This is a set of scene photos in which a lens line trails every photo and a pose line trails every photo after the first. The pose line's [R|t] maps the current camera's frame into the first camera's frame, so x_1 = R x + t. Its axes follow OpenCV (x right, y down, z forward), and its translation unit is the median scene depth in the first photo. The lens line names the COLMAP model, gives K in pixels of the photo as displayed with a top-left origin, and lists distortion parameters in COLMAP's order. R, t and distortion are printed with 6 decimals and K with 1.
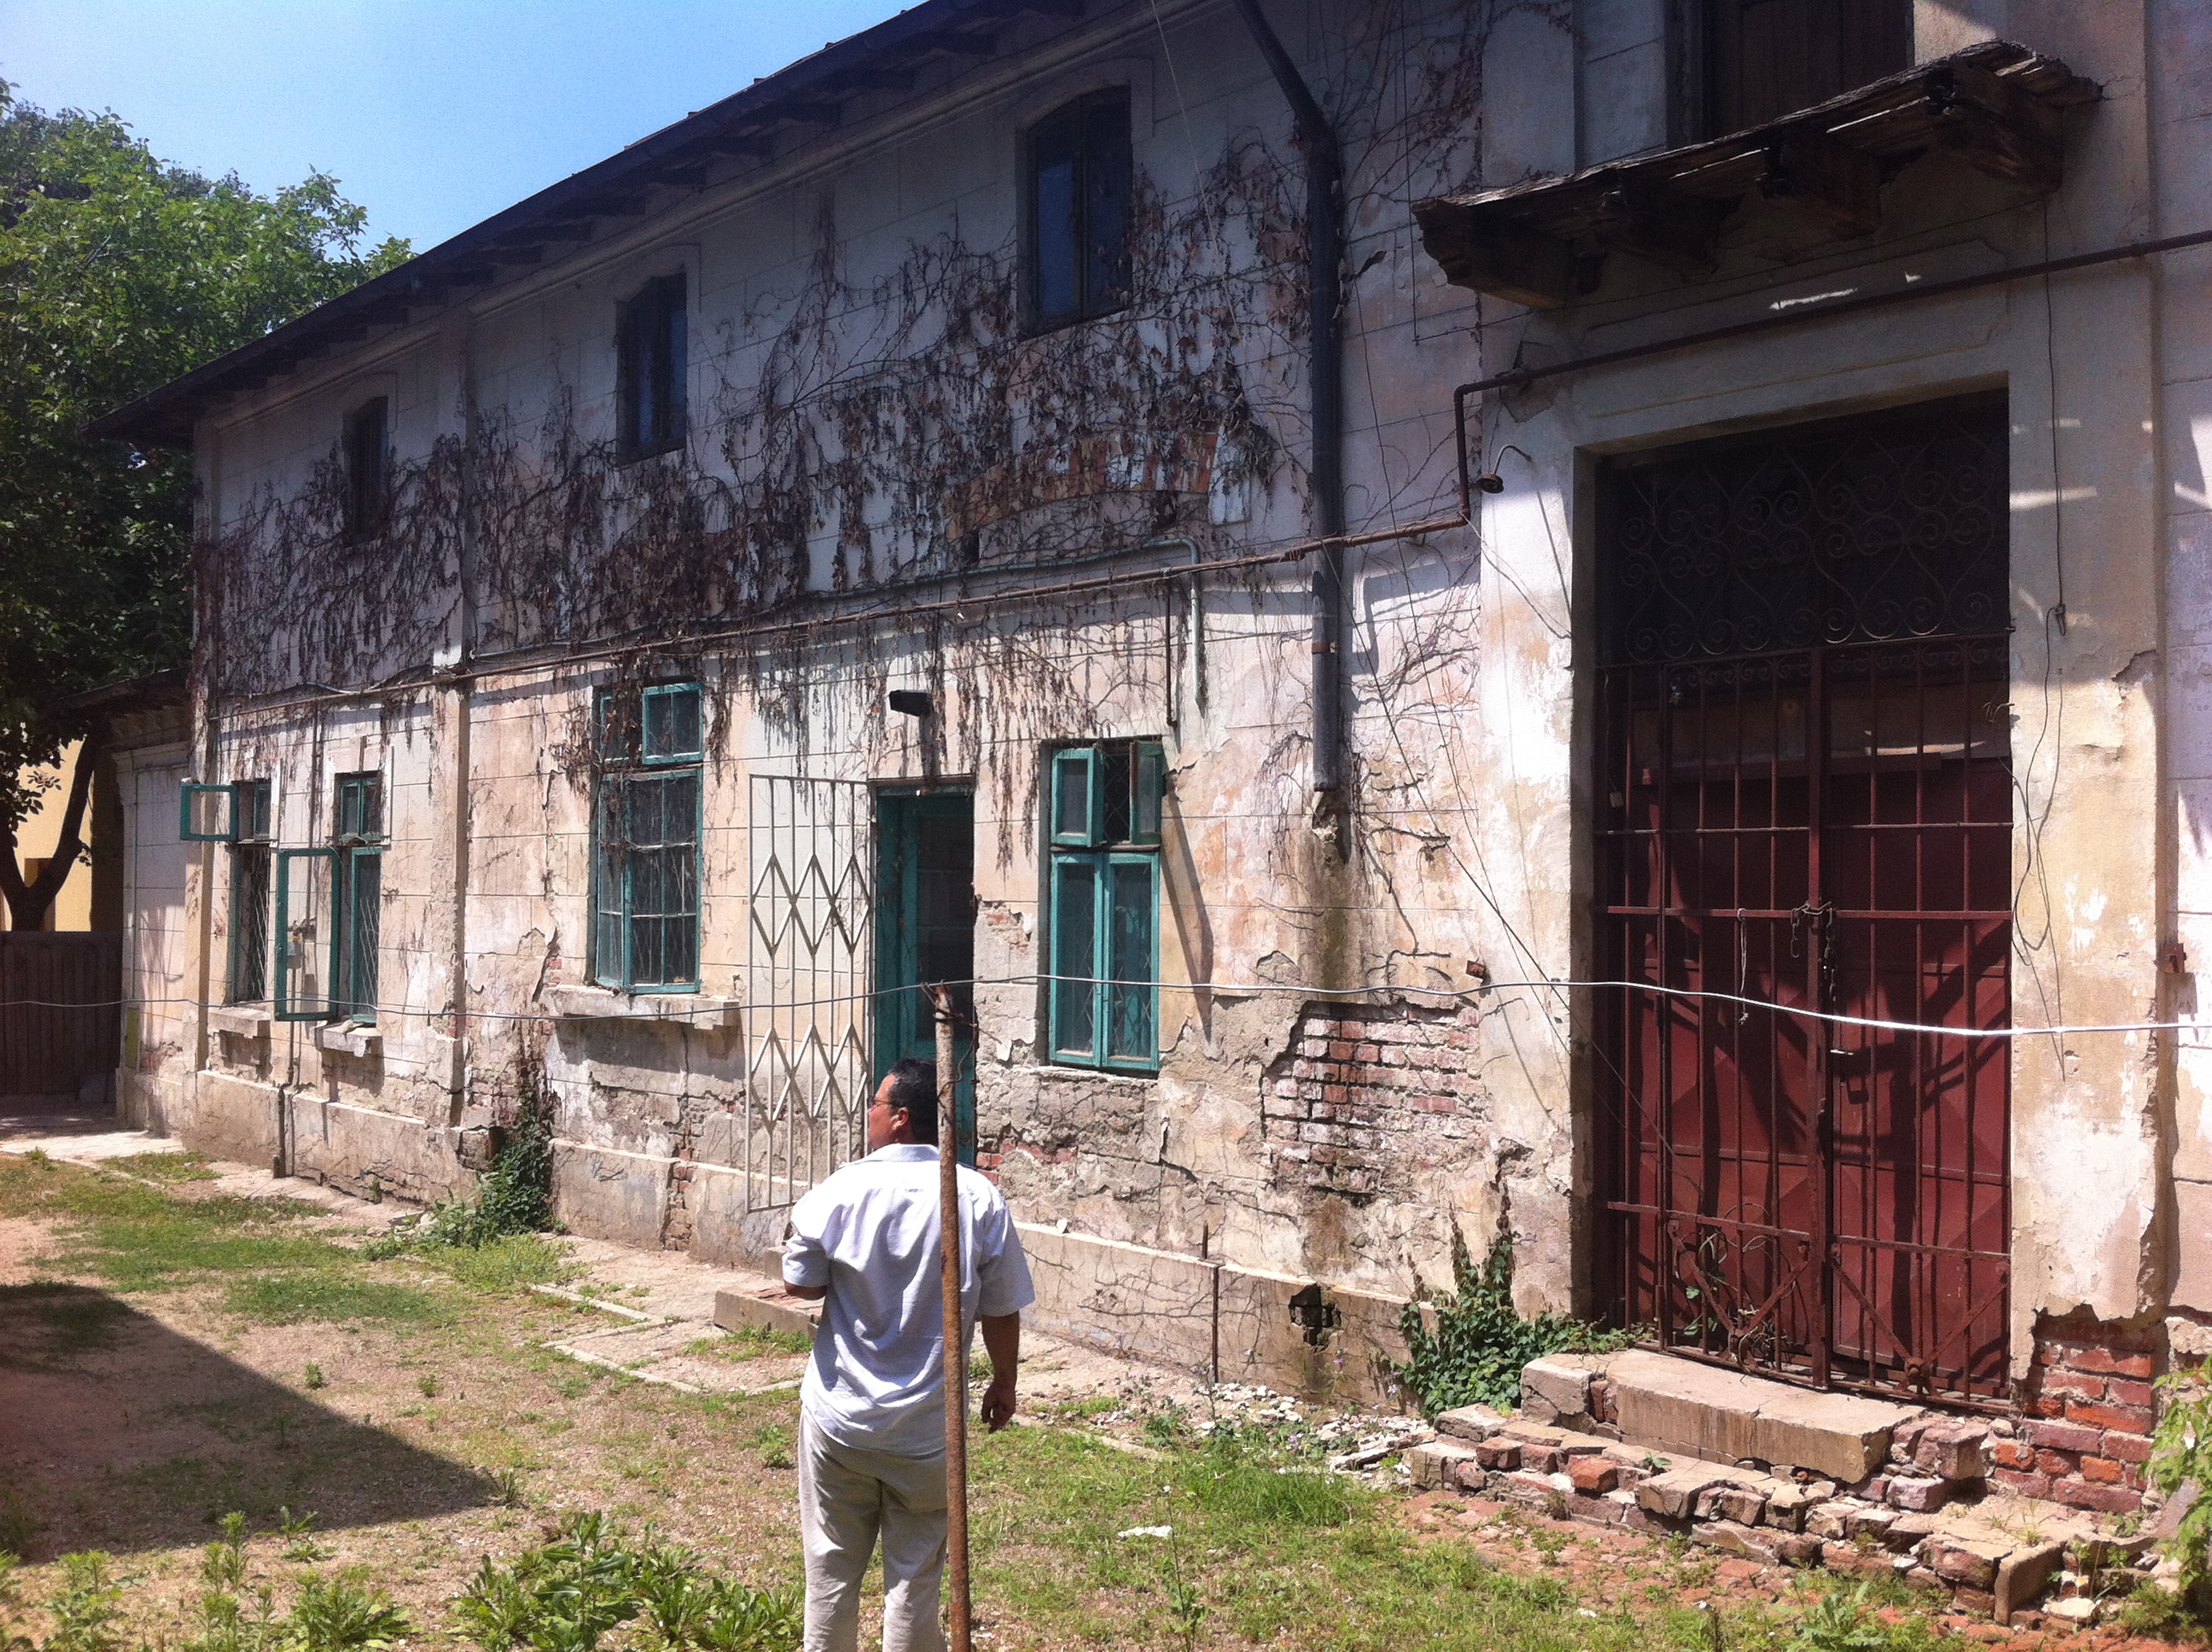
lens RADIAL K [[2102.3, 0, 1106.0], [0, 2102.3, 826.0], [0, 0, 1]] dist [0.091987, -0.319595]
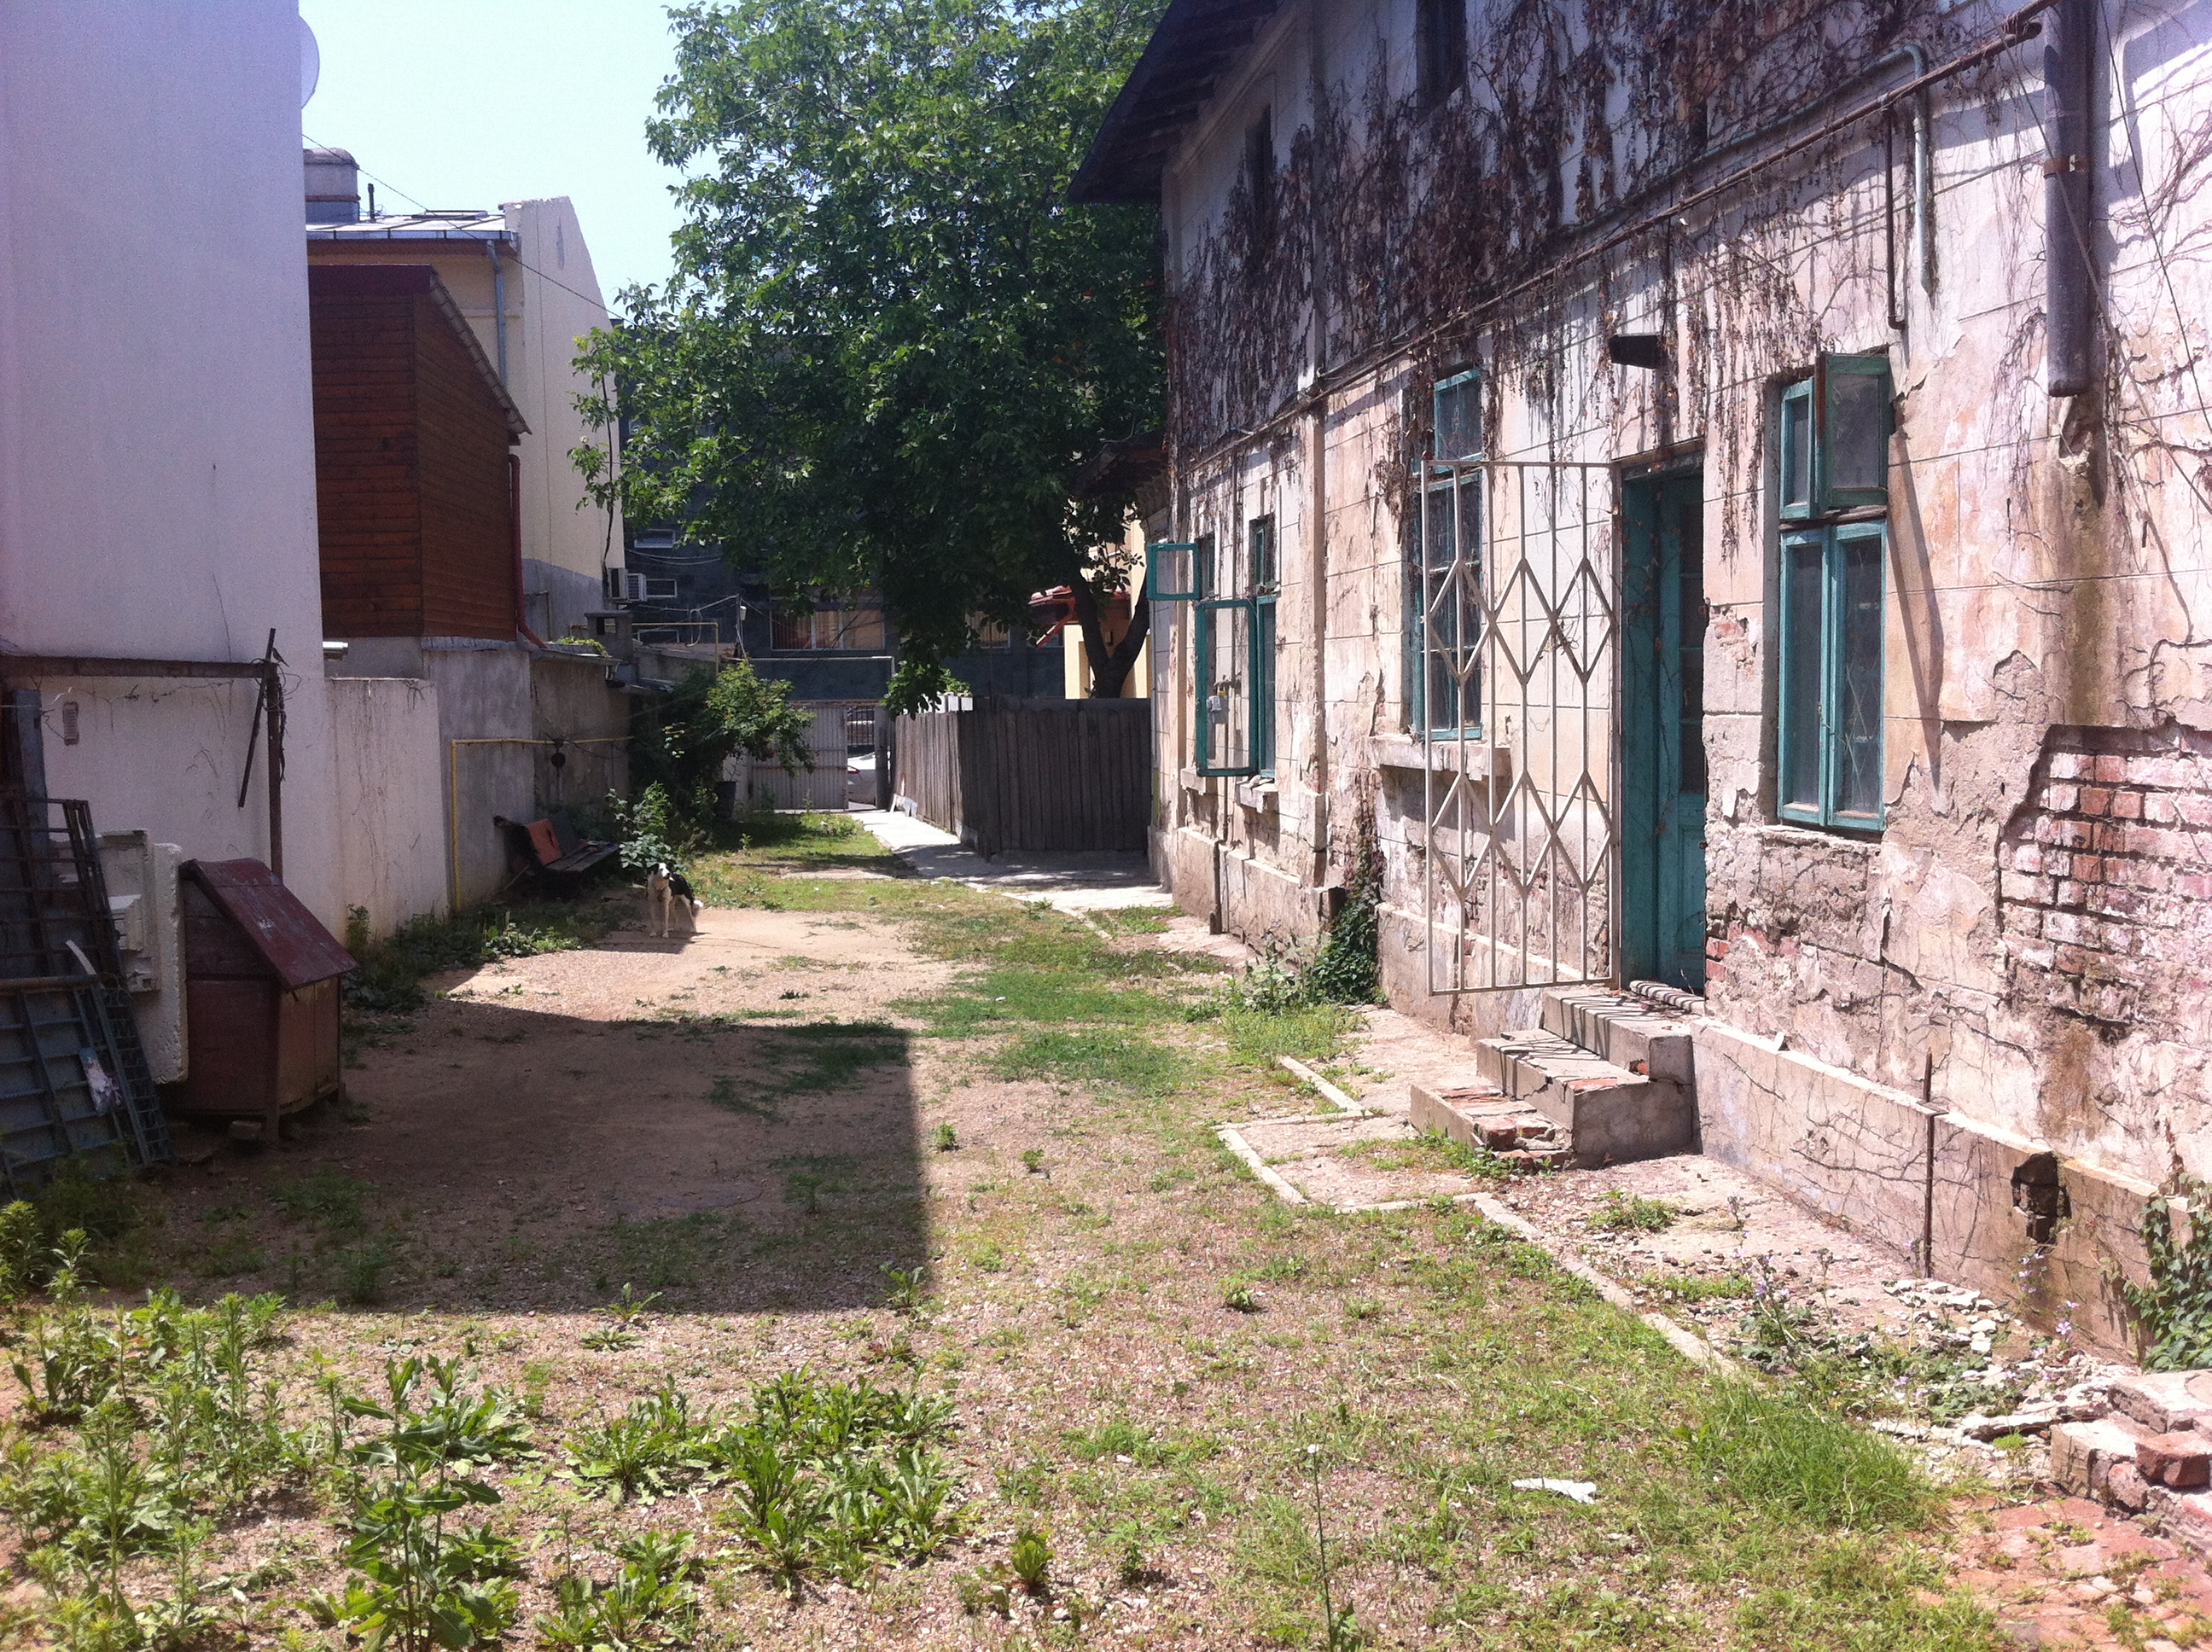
lens RADIAL K [[2102.3, 0, 1106.0], [0, 2102.3, 826.0], [0, 0, 1]] dist [0.091987, -0.319595]
pose [[0.831016, 0.016400, -0.556006, 0.194160], [0.042151, 0.994835, 0.092344, 0.037310], [0.554649, -0.100175, 0.826033, 0.267655]]
